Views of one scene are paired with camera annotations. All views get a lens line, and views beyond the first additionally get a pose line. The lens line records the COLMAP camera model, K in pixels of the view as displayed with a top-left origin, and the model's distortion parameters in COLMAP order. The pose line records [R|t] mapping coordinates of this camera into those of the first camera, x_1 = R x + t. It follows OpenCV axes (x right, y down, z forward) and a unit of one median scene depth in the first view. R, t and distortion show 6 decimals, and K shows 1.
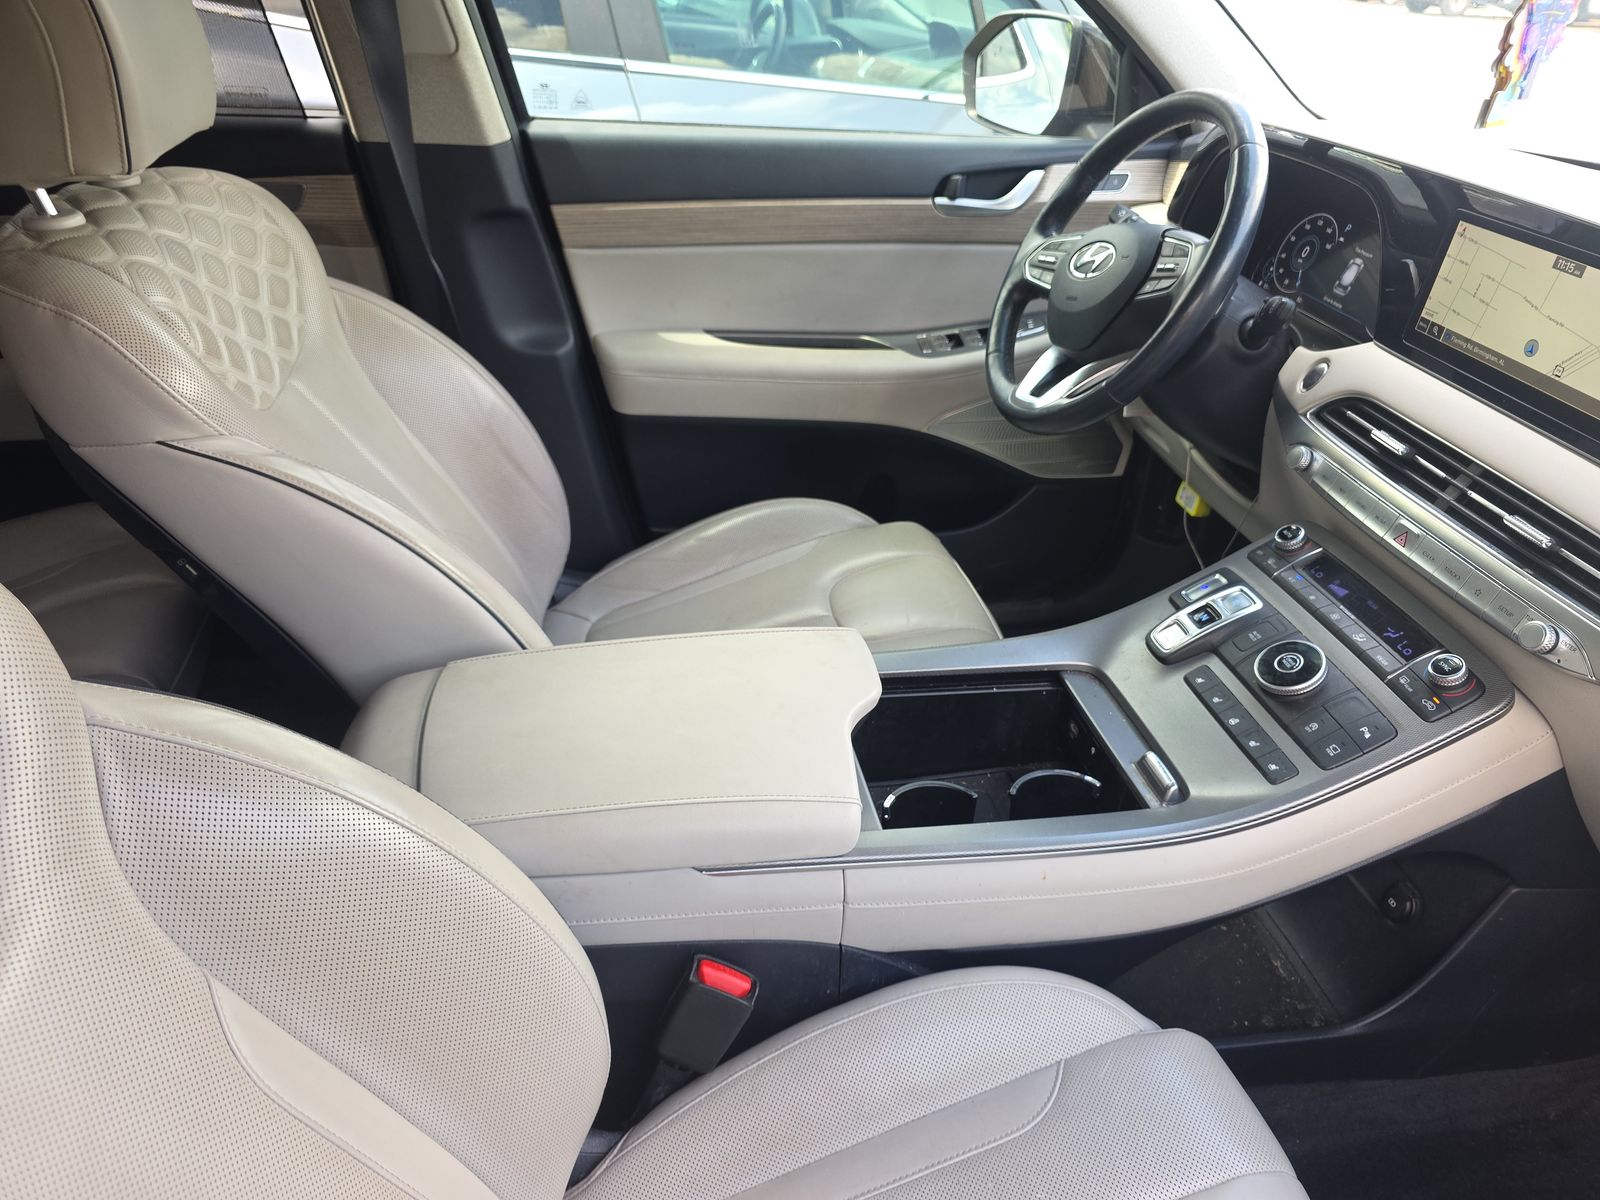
lens RADIAL K [[1062.4, 0, 800.0], [0, 1062.4, 600.0], [0, 0, 1]] dist [0.000588, -0.002728]
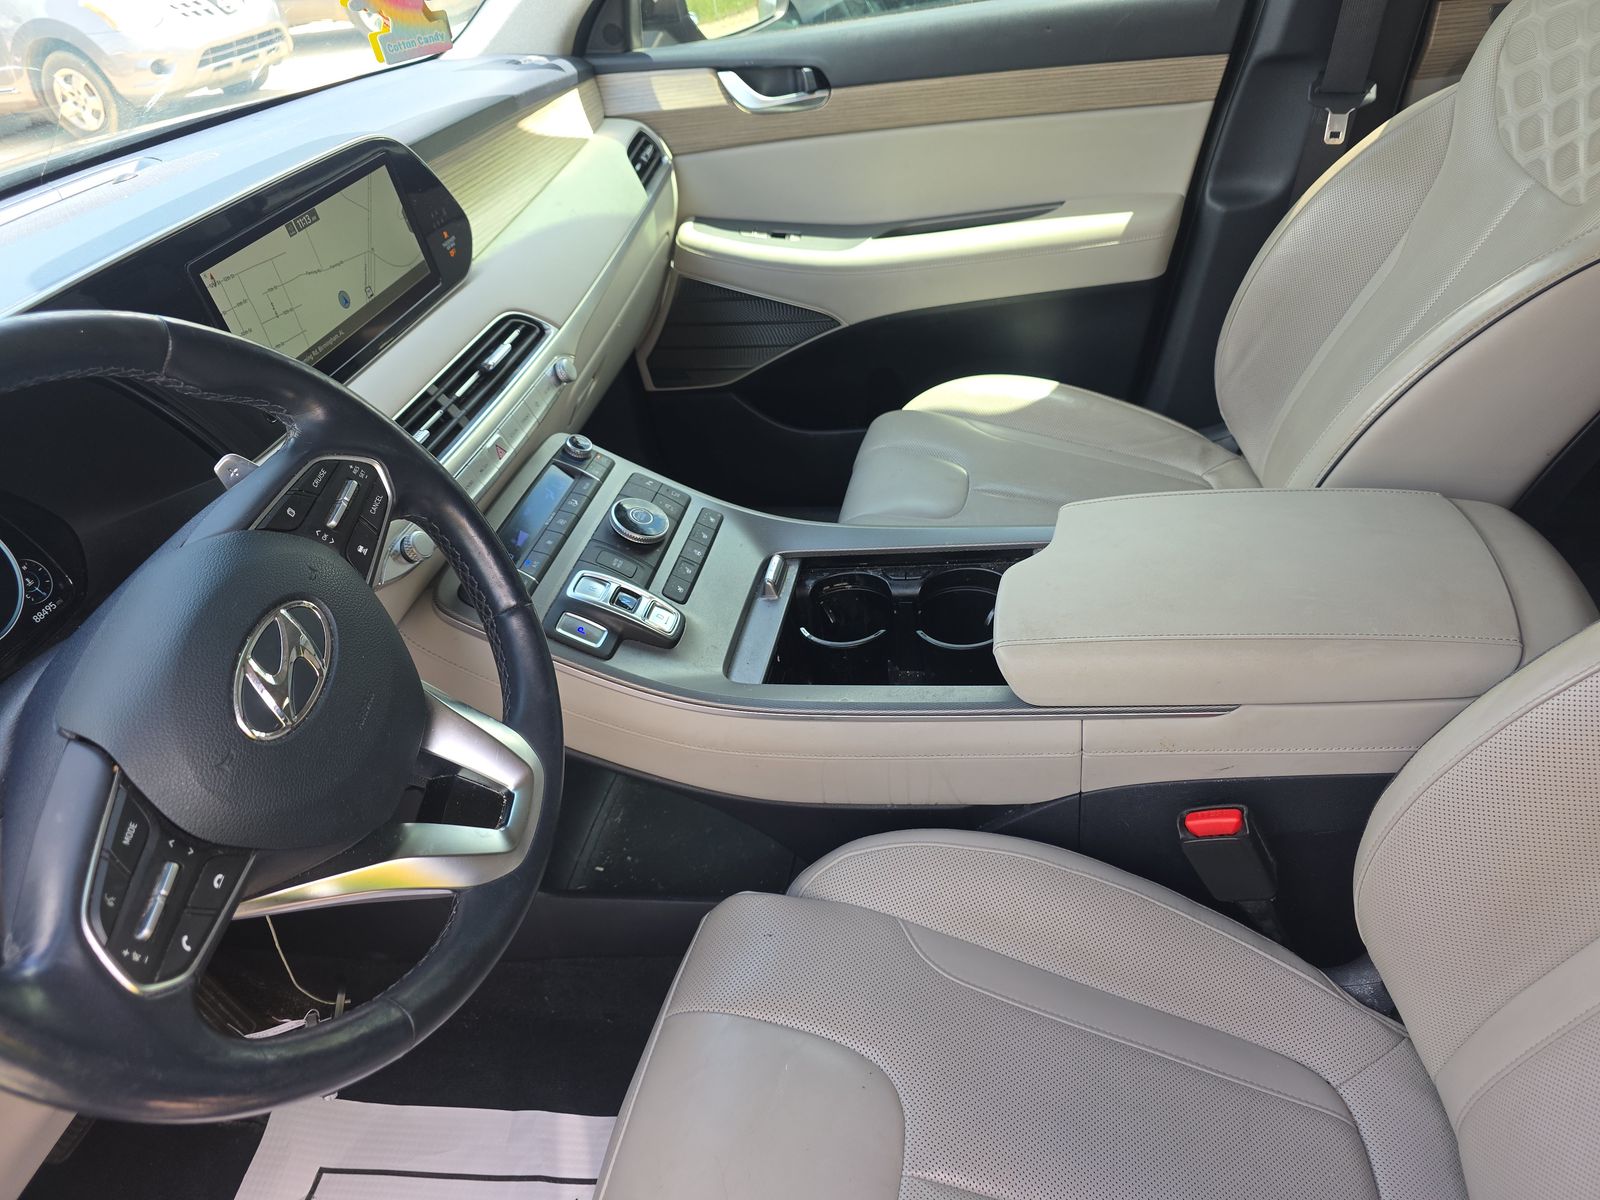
lens RADIAL K [[1062.4, 0, 800.0], [0, 1062.4, 600.0], [0, 0, 1]] dist [0.000588, -0.002728]
pose [[-0.926324, -0.193376, 0.323311, -0.078978], [0.245227, 0.341980, 0.907146, -0.906191], [-0.285986, 0.919595, -0.269364, 1.356968]]
